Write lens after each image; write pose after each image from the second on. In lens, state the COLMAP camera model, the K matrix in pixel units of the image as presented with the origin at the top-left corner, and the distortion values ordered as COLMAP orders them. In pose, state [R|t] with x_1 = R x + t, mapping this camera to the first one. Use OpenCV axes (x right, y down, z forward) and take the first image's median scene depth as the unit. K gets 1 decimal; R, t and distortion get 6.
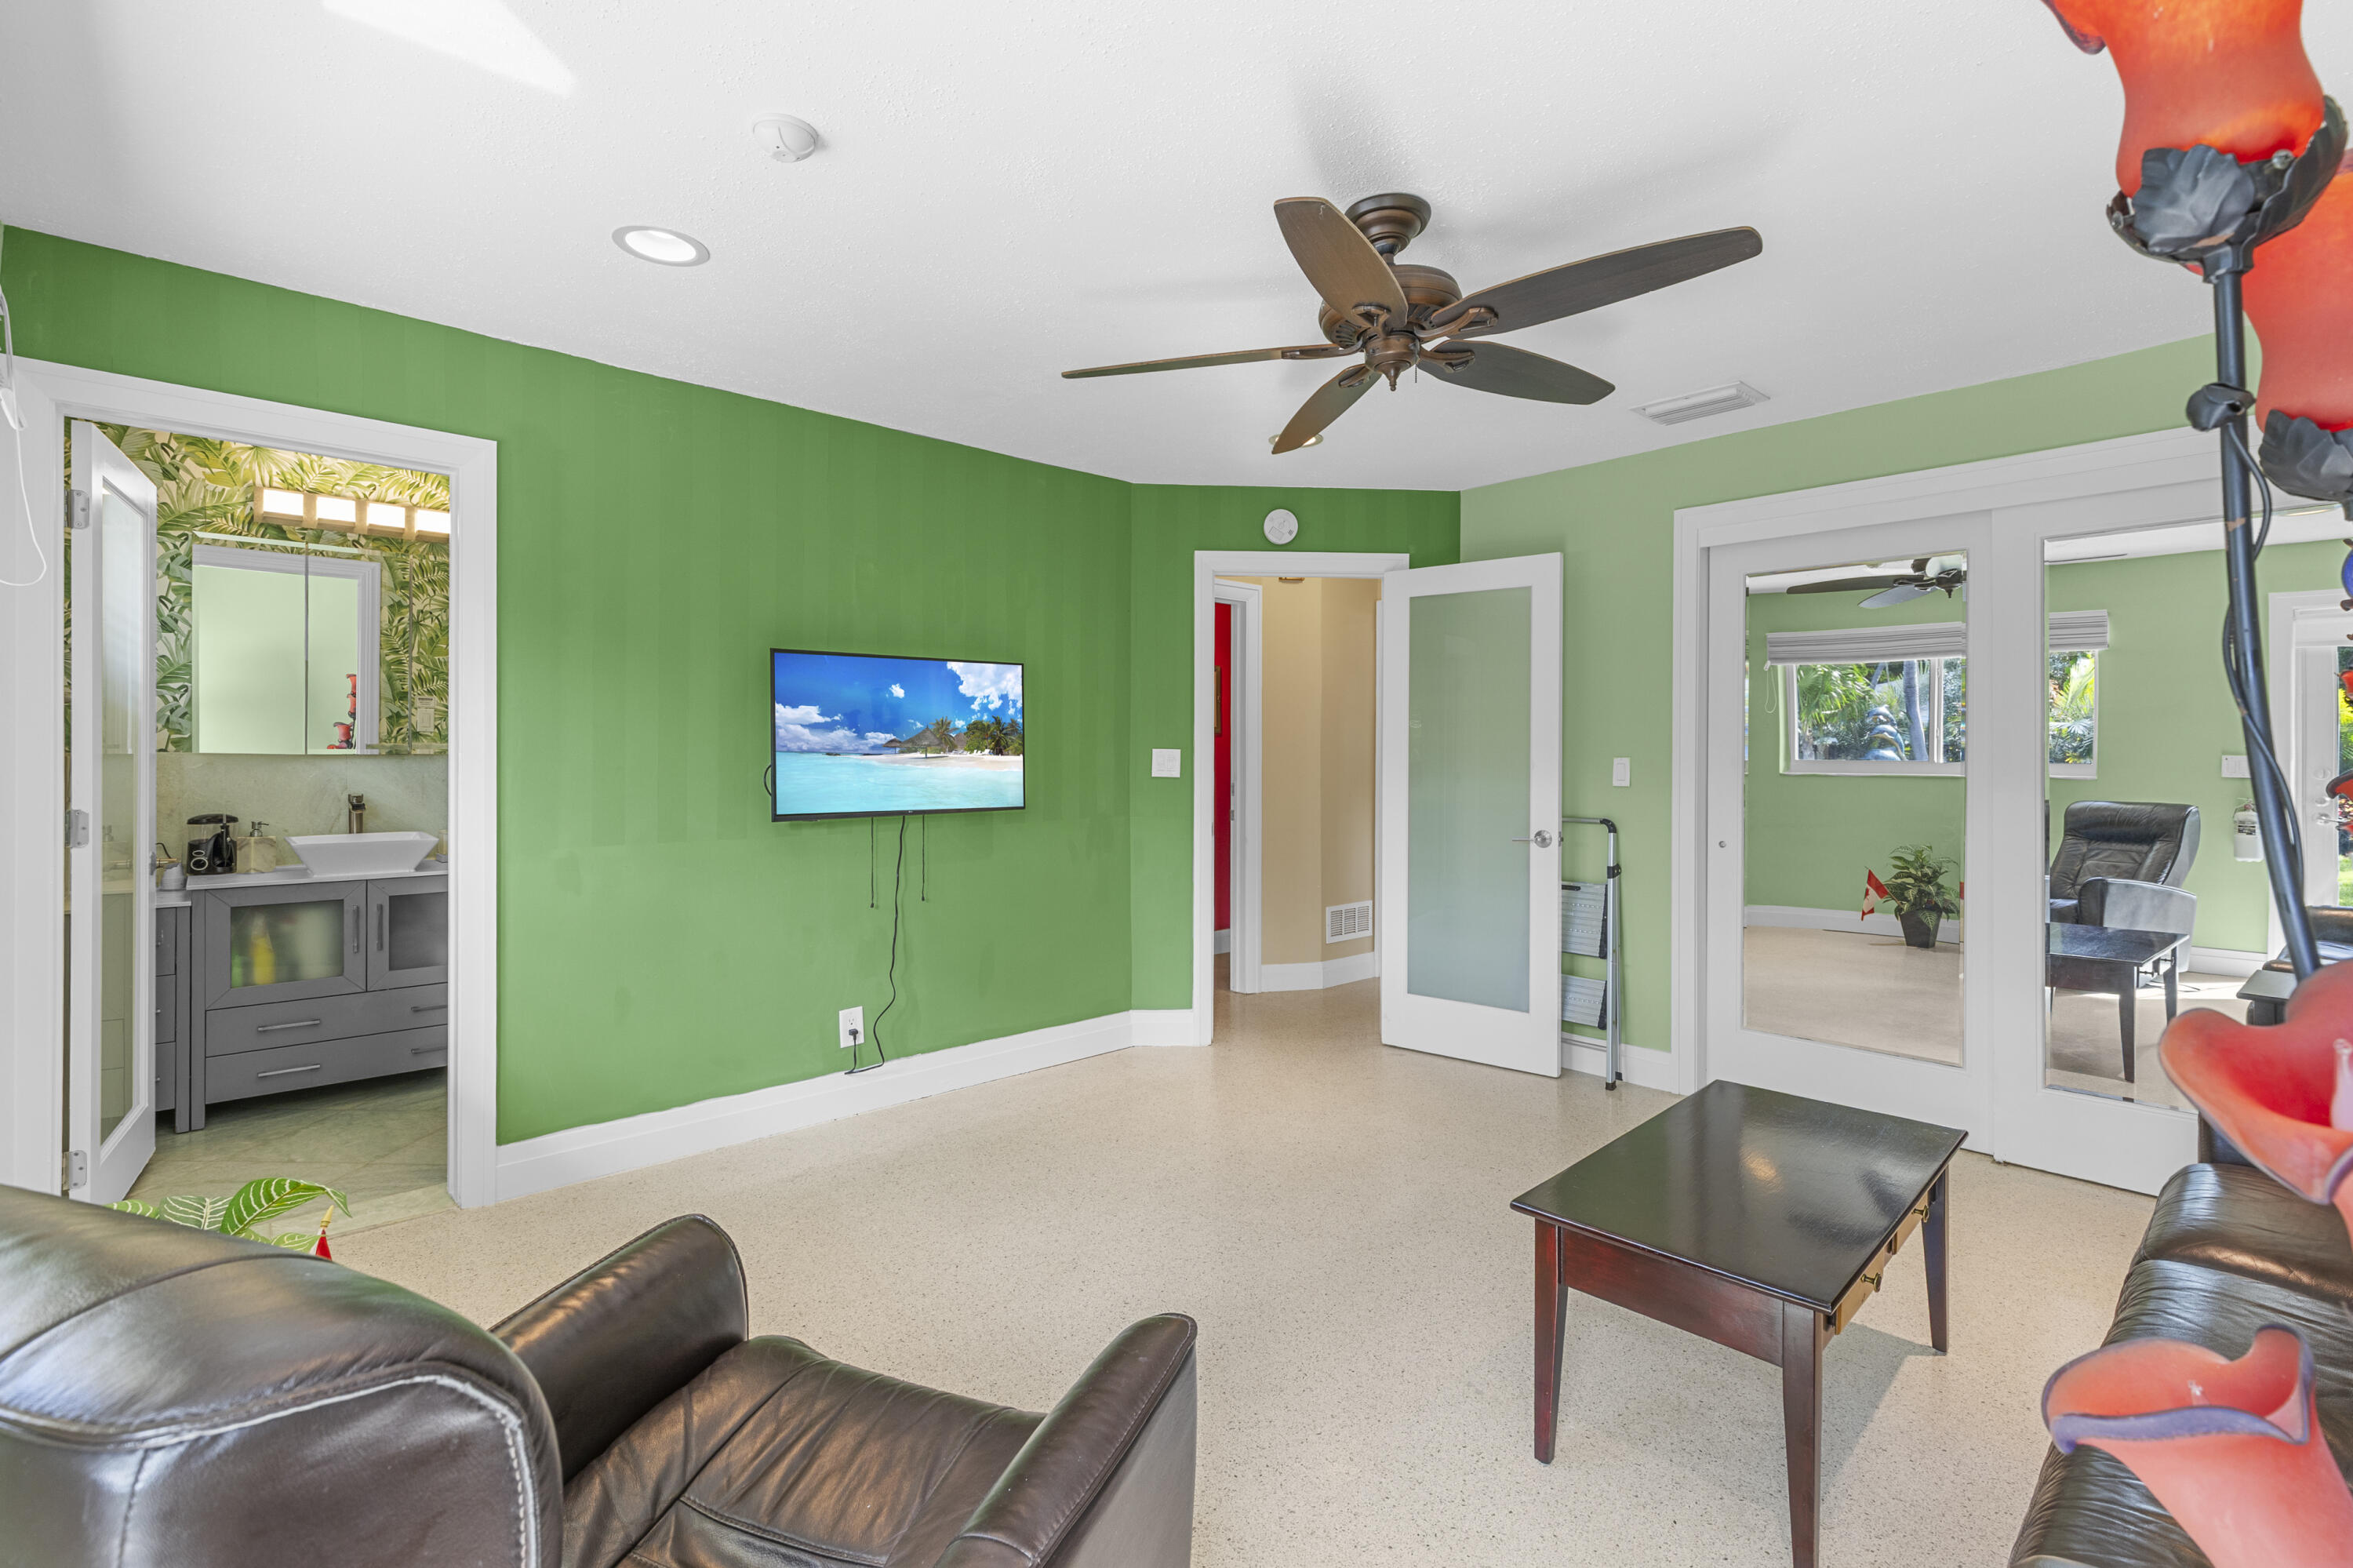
lens RADIAL K [[1053.5, 0, 1171.3], [0, 1053.5, 781.3], [0, 0, 1]] dist [0.007357, -0.002234]
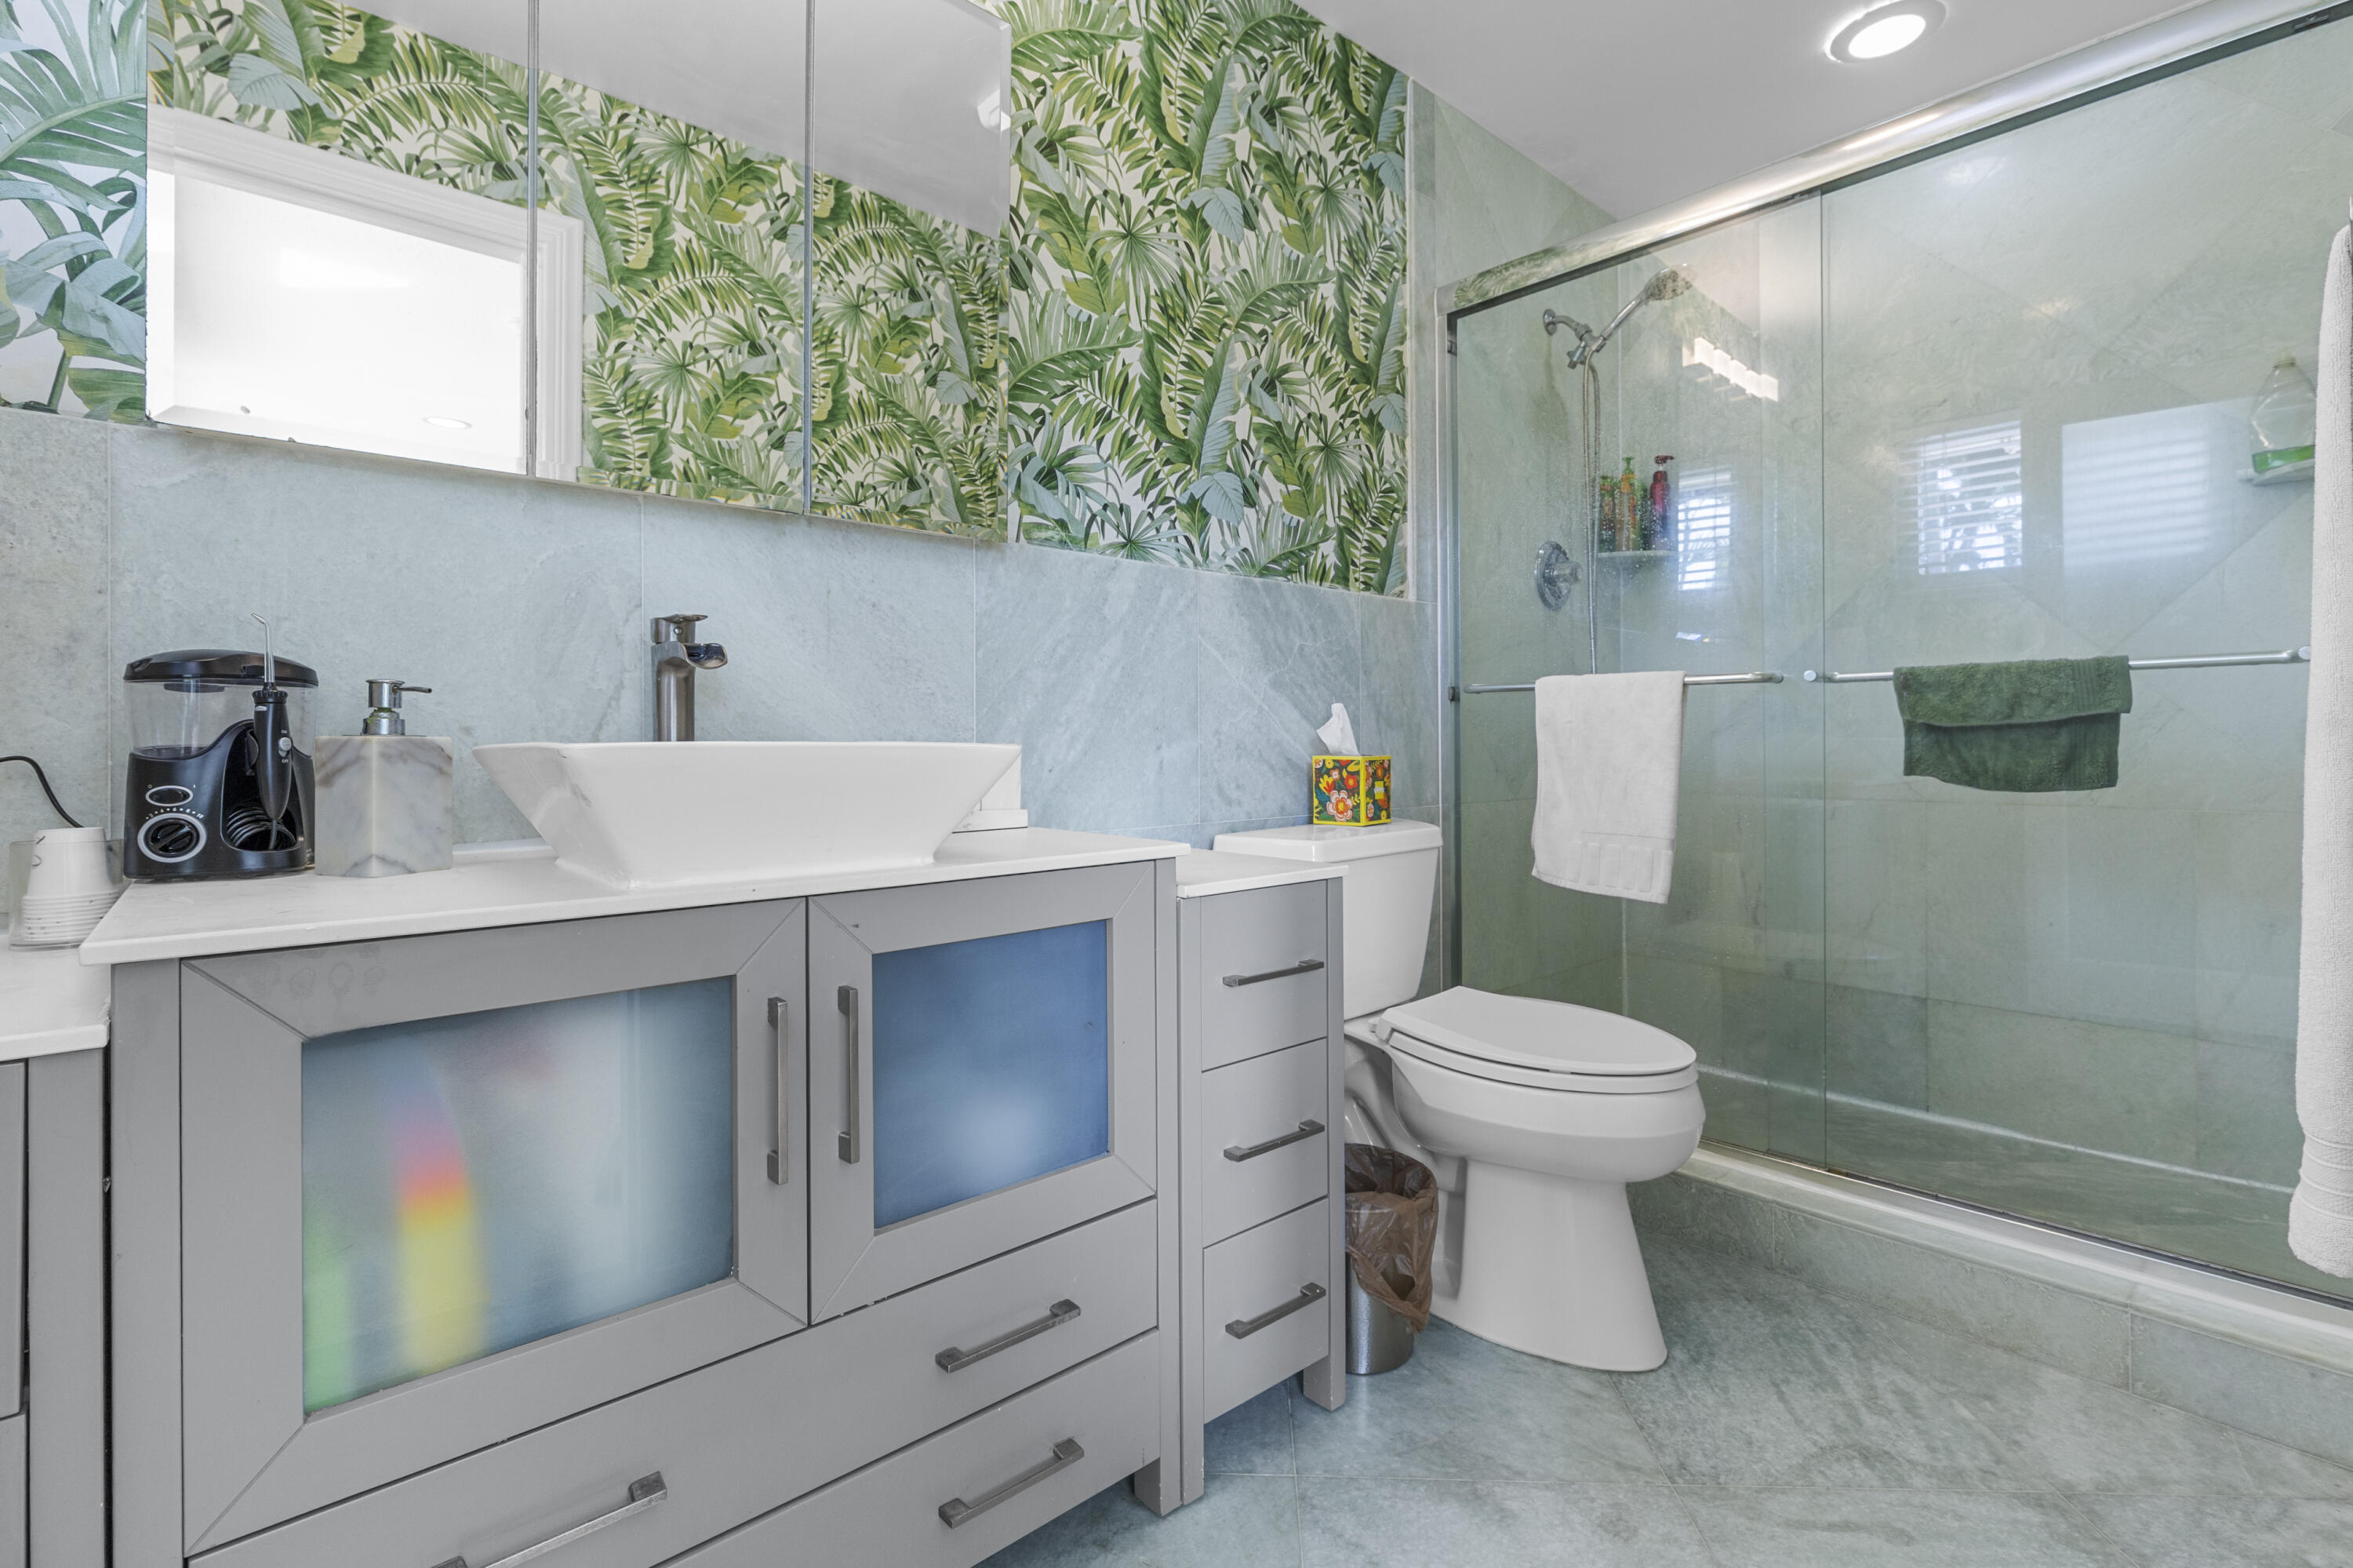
lens RADIAL K [[1053.5, 0, 1181.6], [0, 1053.5, 763.7], [0, 0, 1]] dist [0.007357, -0.002234]
pose [[0.999832, -0.005661, -0.017426, -0.661264], [0.005636, 0.999983, -0.001520, 0.061260], [0.017434, 0.001422, 0.999847, 0.738561]]
